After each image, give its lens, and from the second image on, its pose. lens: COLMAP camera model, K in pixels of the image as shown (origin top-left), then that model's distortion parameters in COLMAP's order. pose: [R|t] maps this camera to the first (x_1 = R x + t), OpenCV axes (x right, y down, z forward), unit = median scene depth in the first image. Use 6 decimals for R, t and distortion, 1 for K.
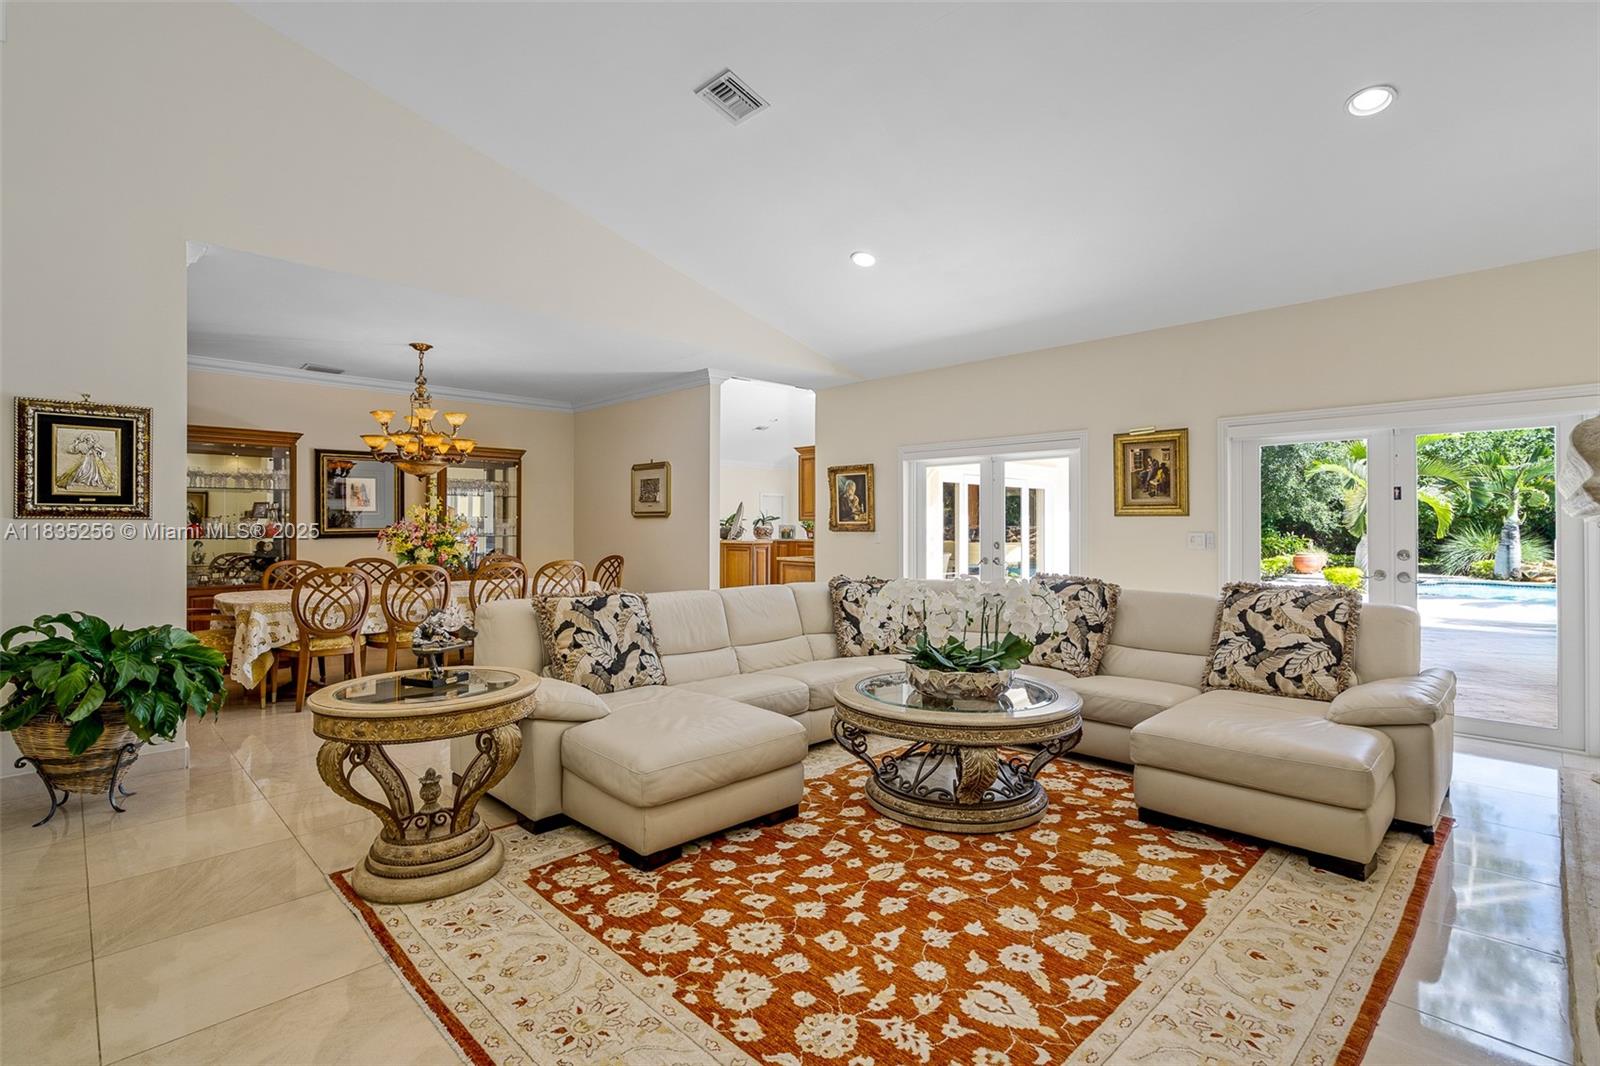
lens RADIAL K [[738.5, 0, 801.4], [0, 738.5, 529.4], [0, 0, 1]] dist [-0.002350, -0.000408]
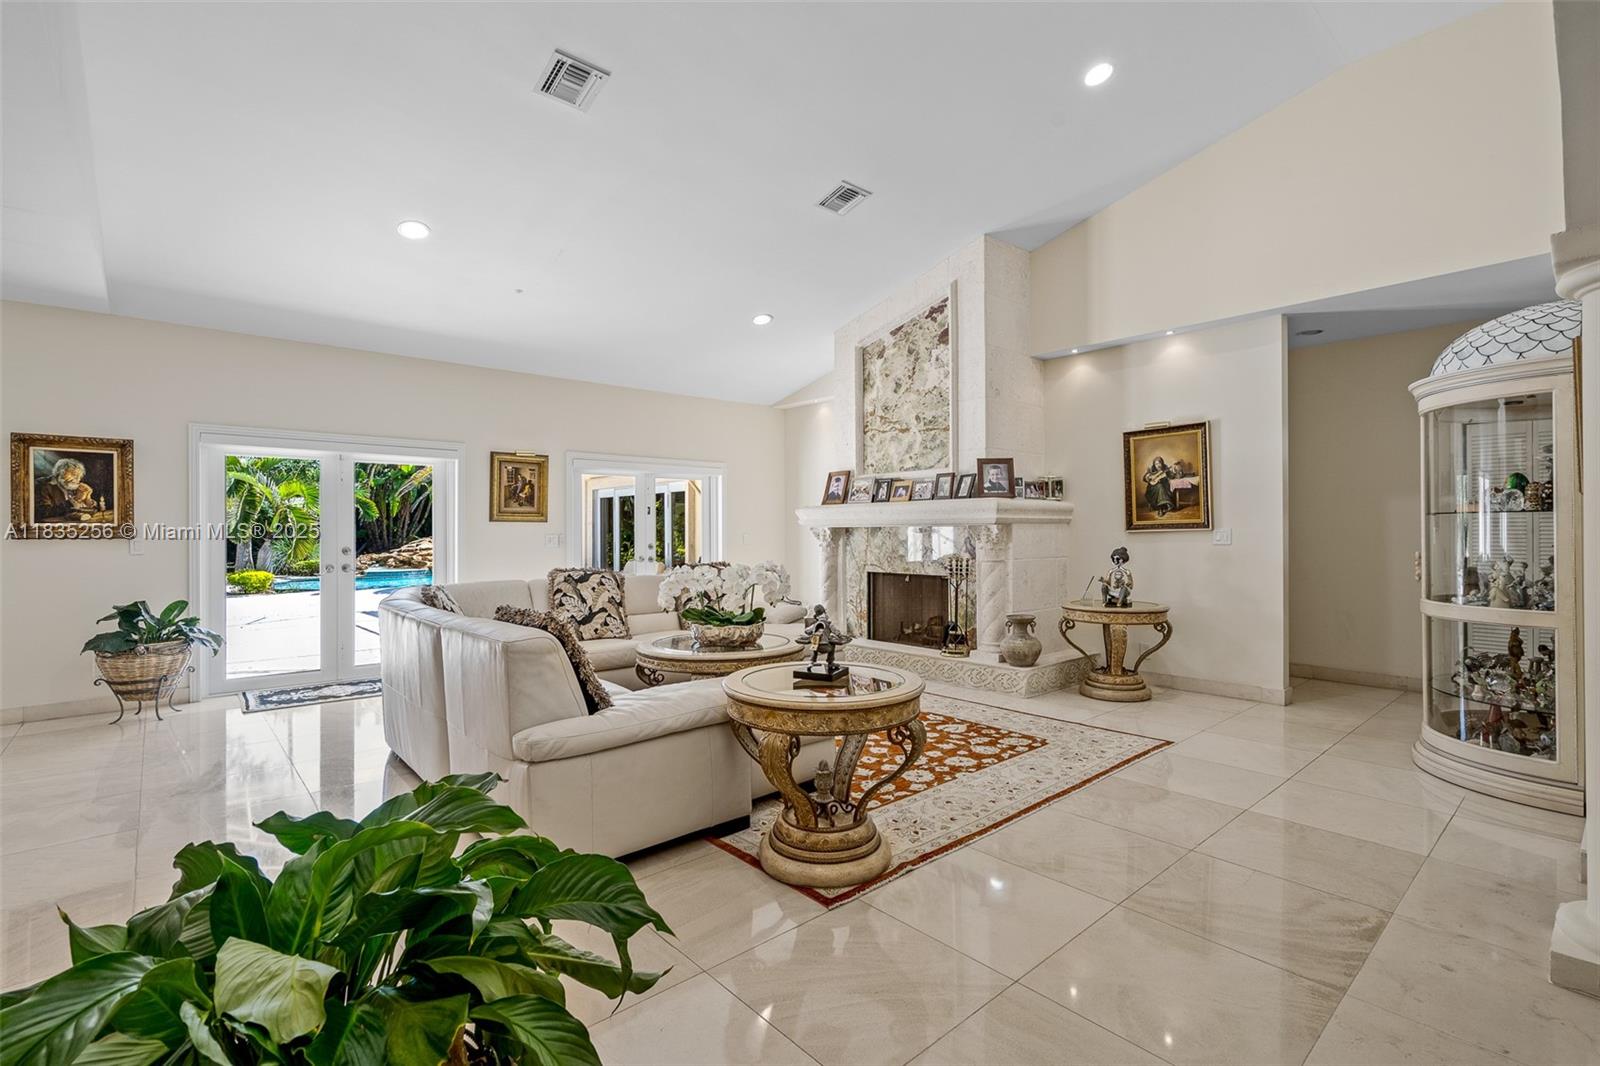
lens RADIAL K [[727.7, 0, 796.5], [0, 727.7, 529.6], [0, 0, 1]] dist [-0.002253, 0.000646]
pose [[0.068890, 0.002350, 0.997621, -1.684315], [0.008356, 0.999961, -0.002933, 0.005653], [-0.997589, 0.008538, 0.068868, 1.066676]]
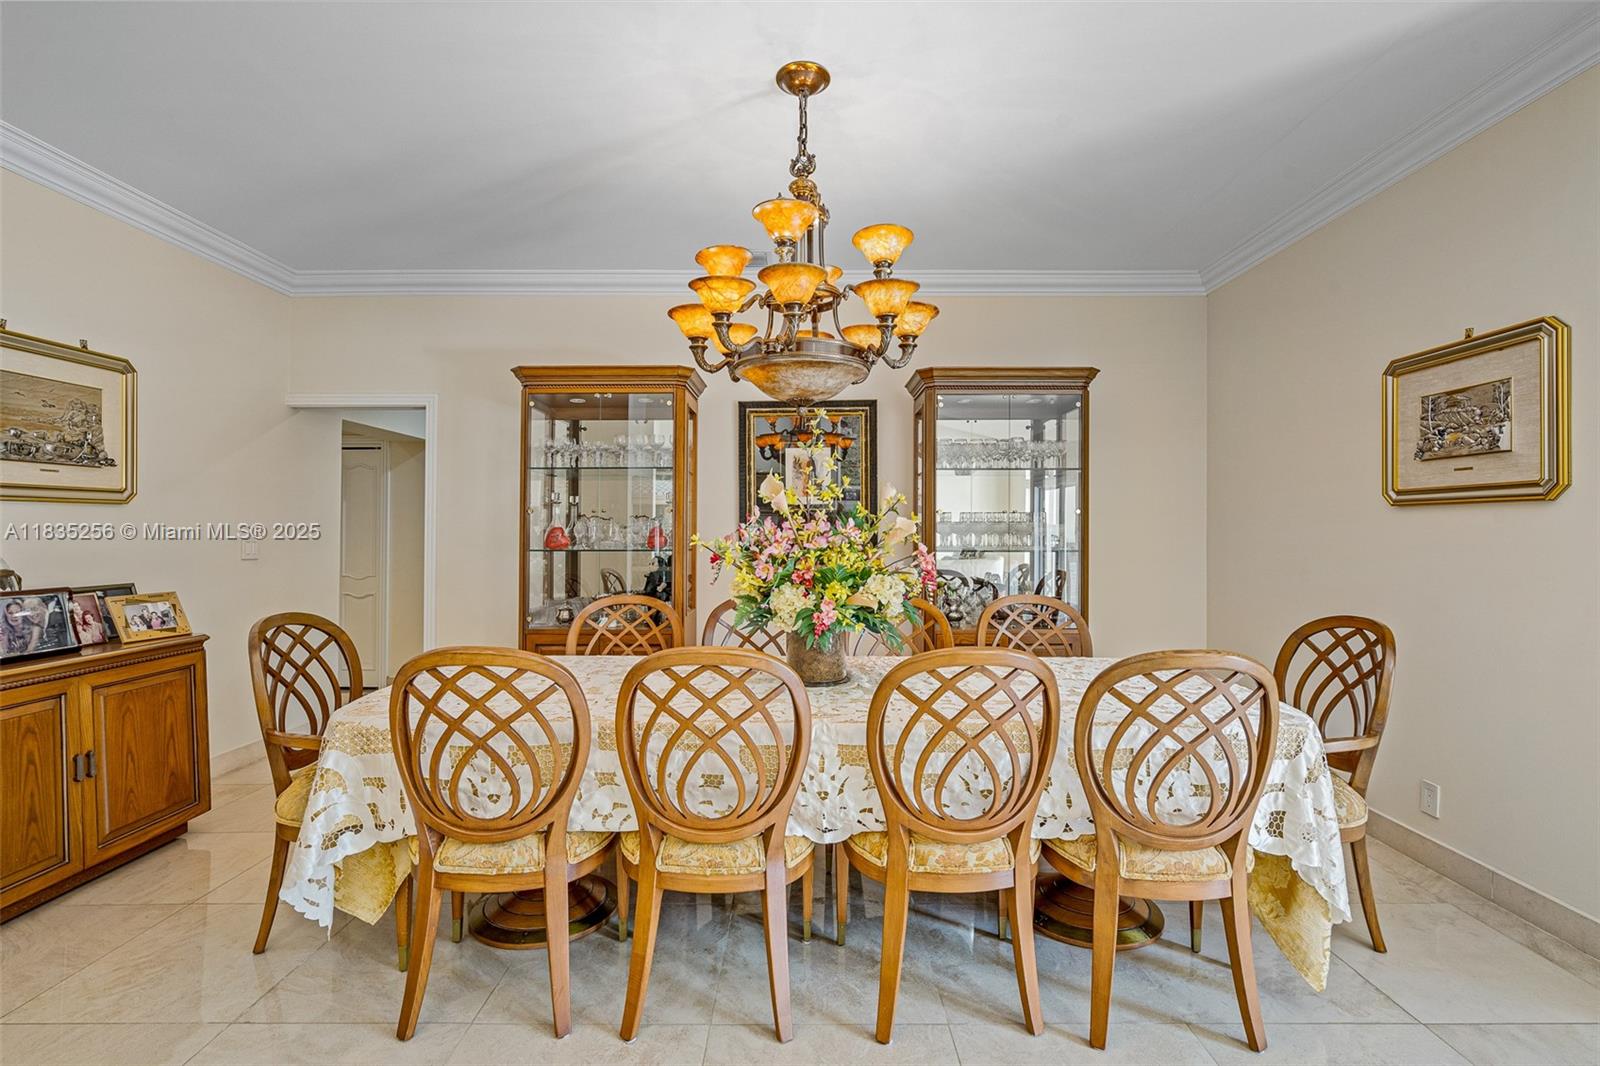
lens RADIAL K [[738.5, 0, 801.4], [0, 738.5, 529.4], [0, 0, 1]] dist [-0.002350, -0.000408]
pose [[0.702385, -0.006158, -0.711770, -0.585548], [-0.003193, 0.999925, -0.011802, 0.001364], [0.711790, 0.010562, 0.702313, 1.815193]]
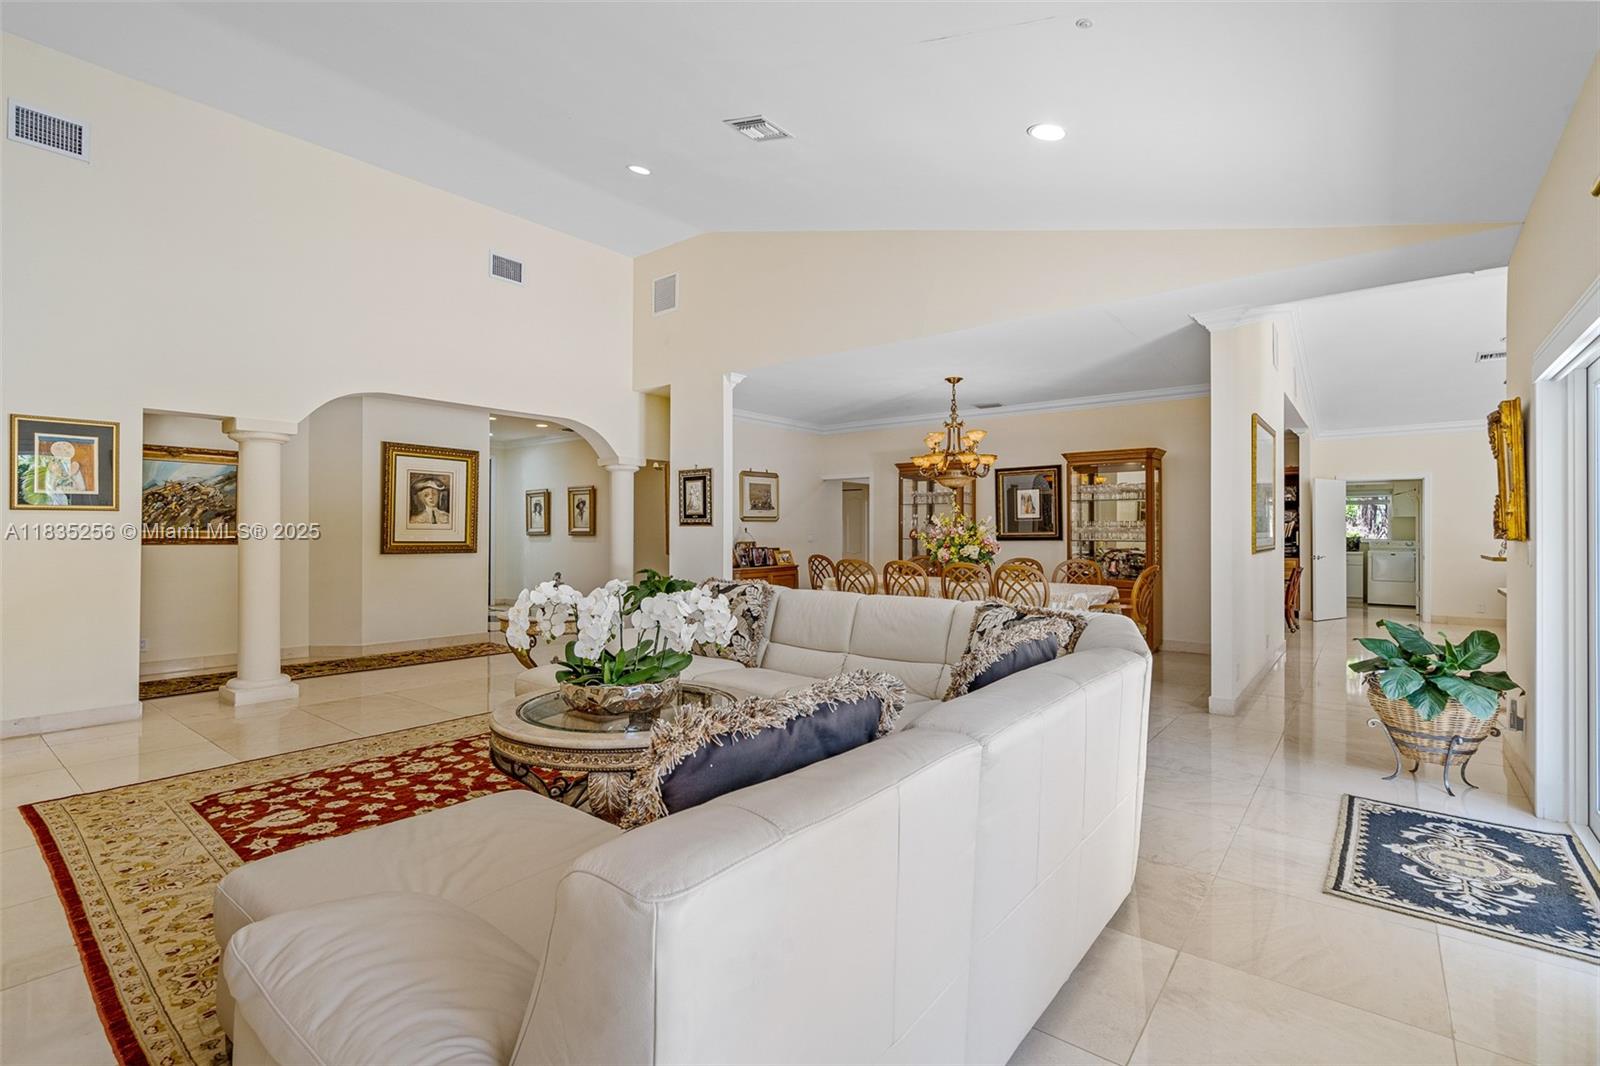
lens RADIAL K [[738.5, 0, 801.4], [0, 738.5, 529.4], [0, 0, 1]] dist [-0.002350, -0.000408]
pose [[0.113733, -0.003795, -0.993504, 1.612214], [-0.006378, 0.999969, -0.004550, 0.004423], [0.993491, 0.006854, 0.113705, 1.557771]]
